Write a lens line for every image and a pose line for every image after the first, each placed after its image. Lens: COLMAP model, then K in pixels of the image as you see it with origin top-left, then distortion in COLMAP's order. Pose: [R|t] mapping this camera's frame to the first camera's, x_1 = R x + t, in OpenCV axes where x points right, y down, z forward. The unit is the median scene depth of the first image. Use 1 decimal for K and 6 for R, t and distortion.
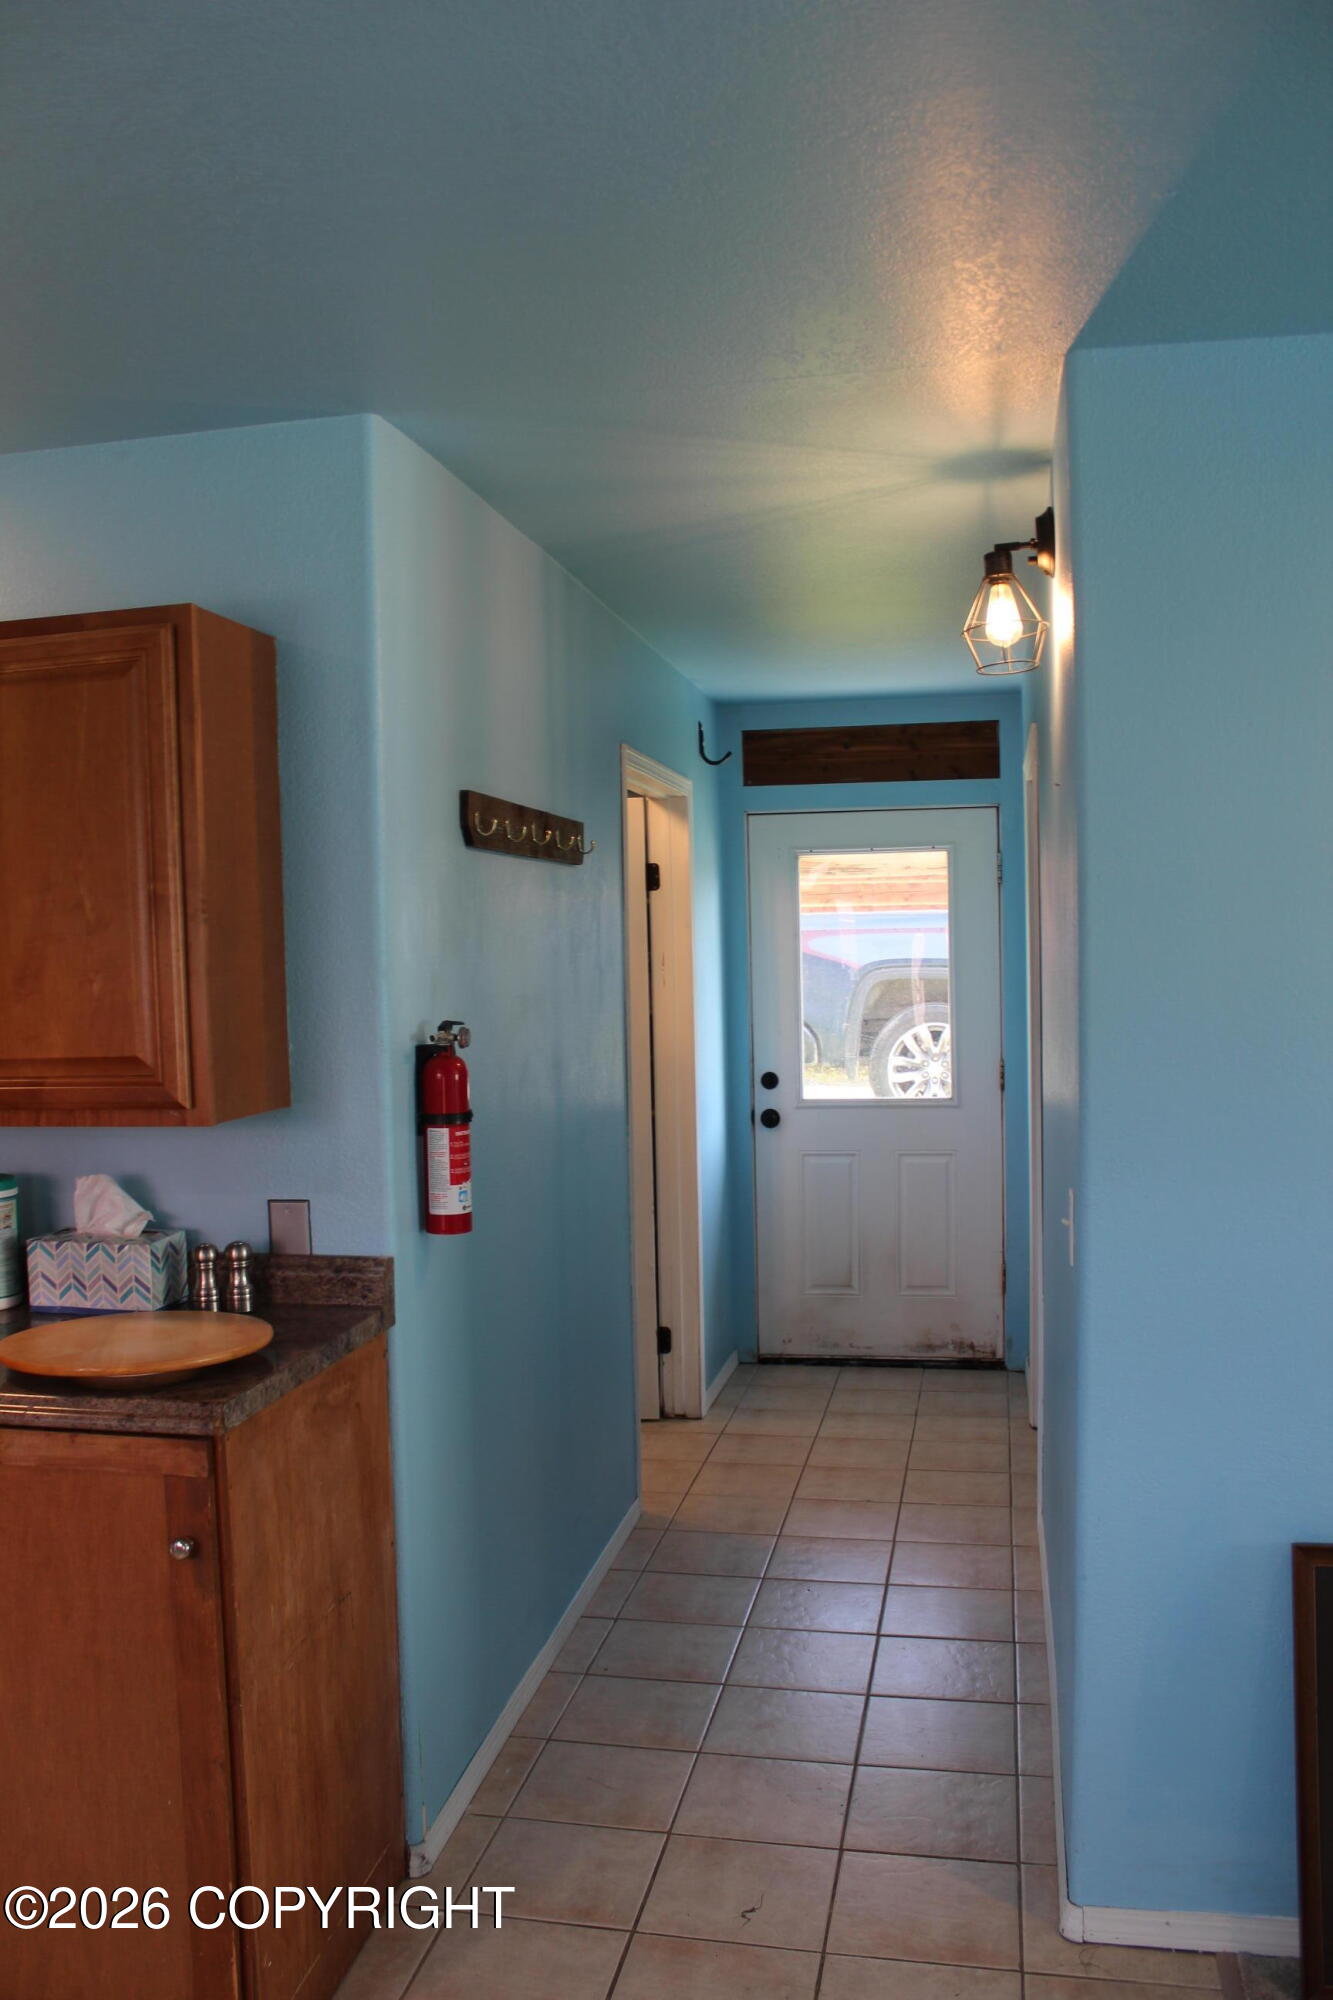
lens RADIAL K [[1654.3, 0, 661.2], [0, 1654.3, 999.0], [0, 0, 1]] dist [-0.157126, 0.112014]
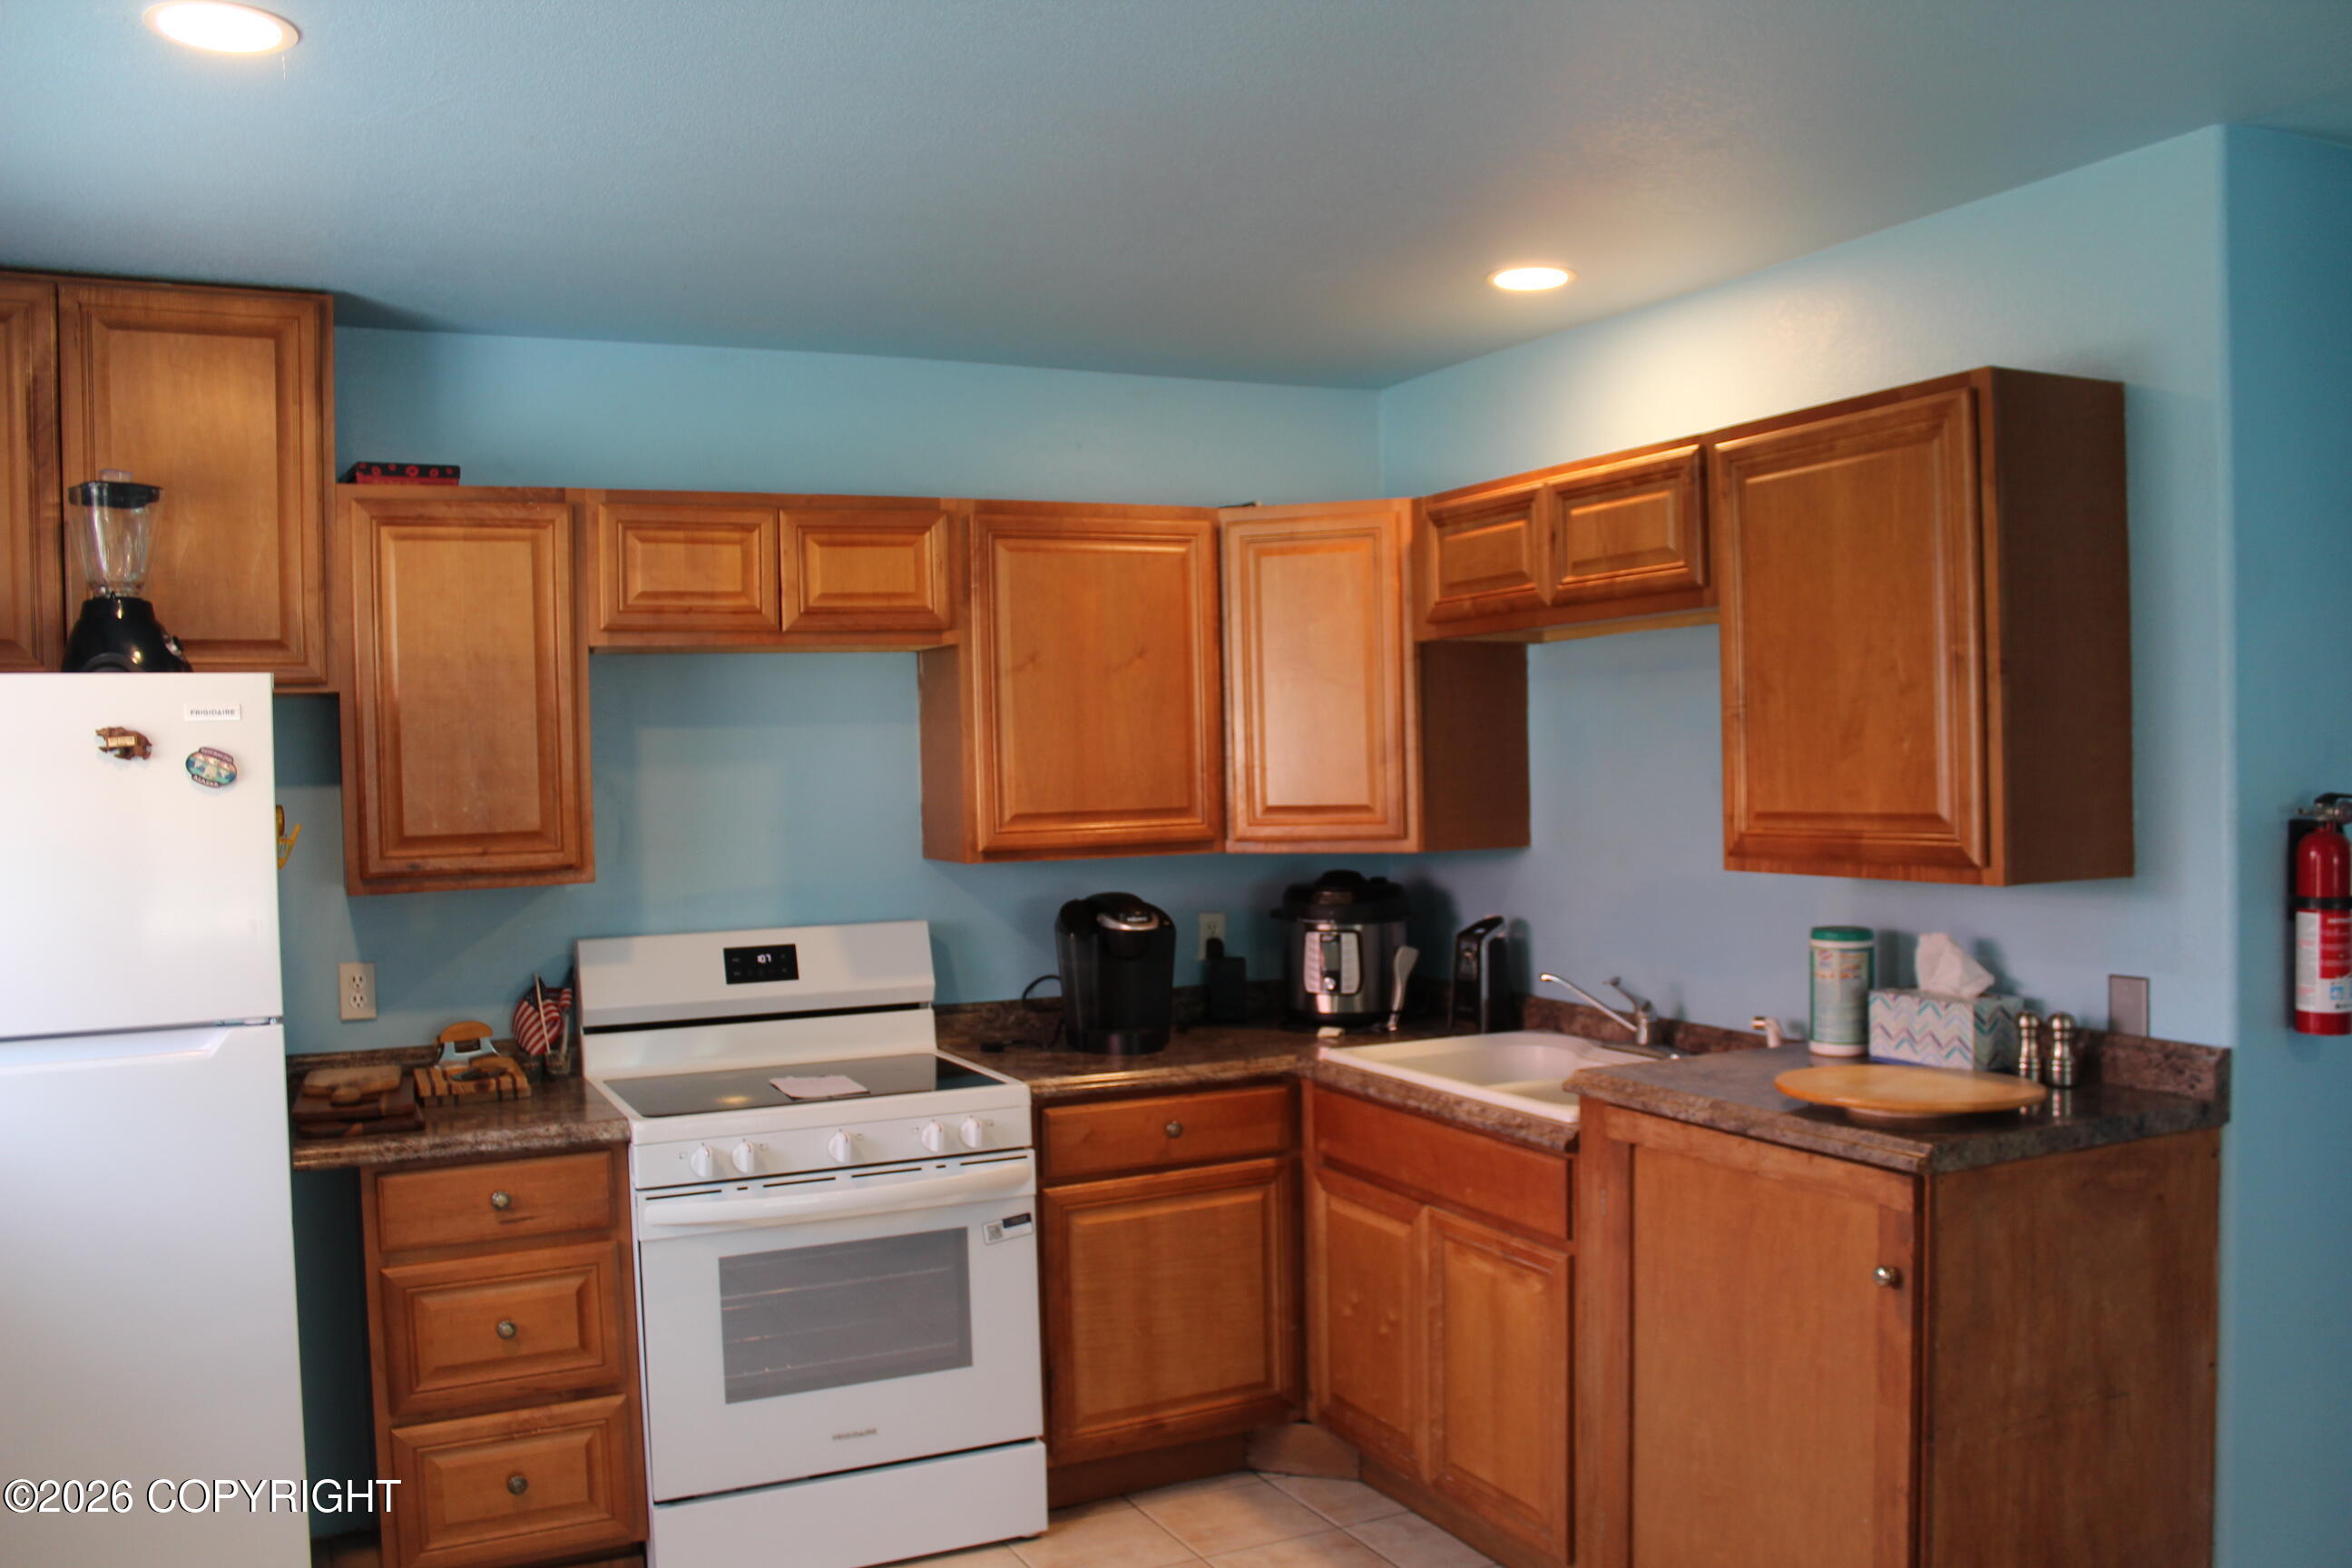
lens RADIAL K [[1945.5, 0, 1195.6], [0, 1945.5, 783.3], [0, 0, 1]] dist [-0.157126, 0.112014]
pose [[0.601406, 0.024619, -0.798565, 0.328671], [-0.024135, 0.999629, 0.012642, 0.011343], [0.798579, 0.011671, 0.601776, -0.087159]]
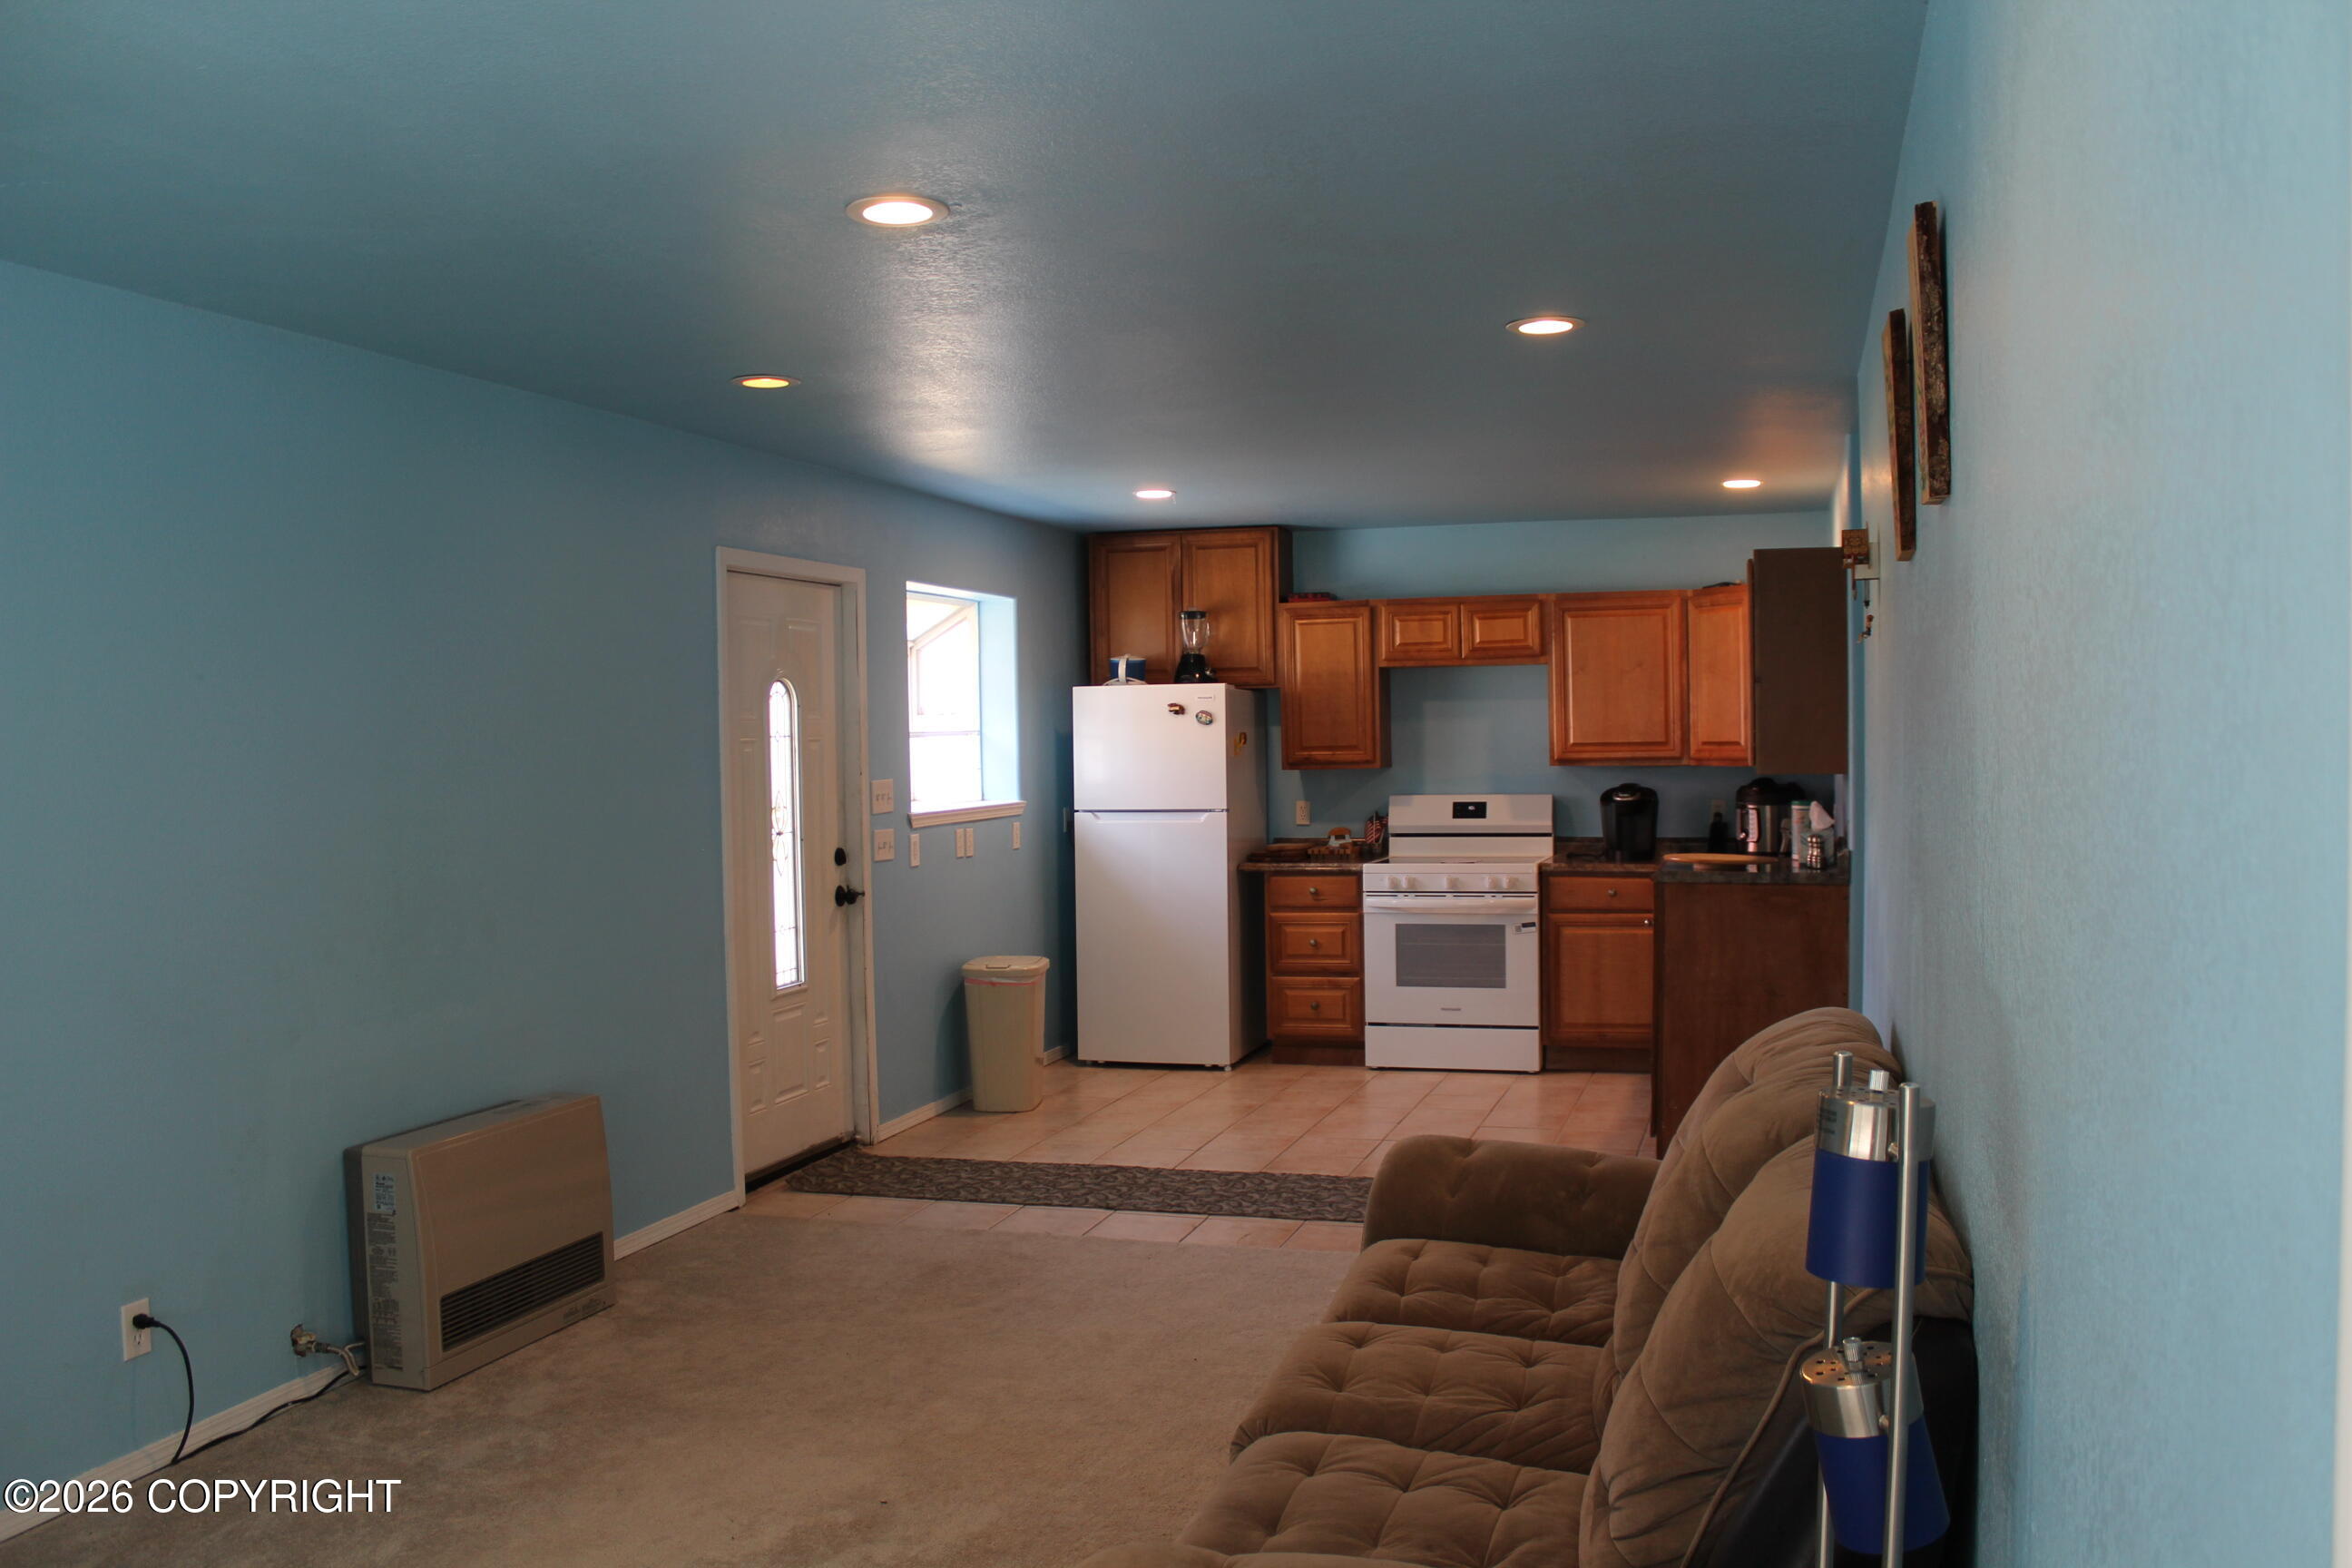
lens RADIAL K [[1945.5, 0, 1176.3], [0, 1945.5, 788.9], [0, 0, 1]] dist [-0.157126, 0.112014]
pose [[-0.127851, 0.053894, -0.990328, 2.329243], [-0.019971, 0.998180, 0.056899, -0.035479], [0.991592, 0.027053, -0.126542, 0.496745]]
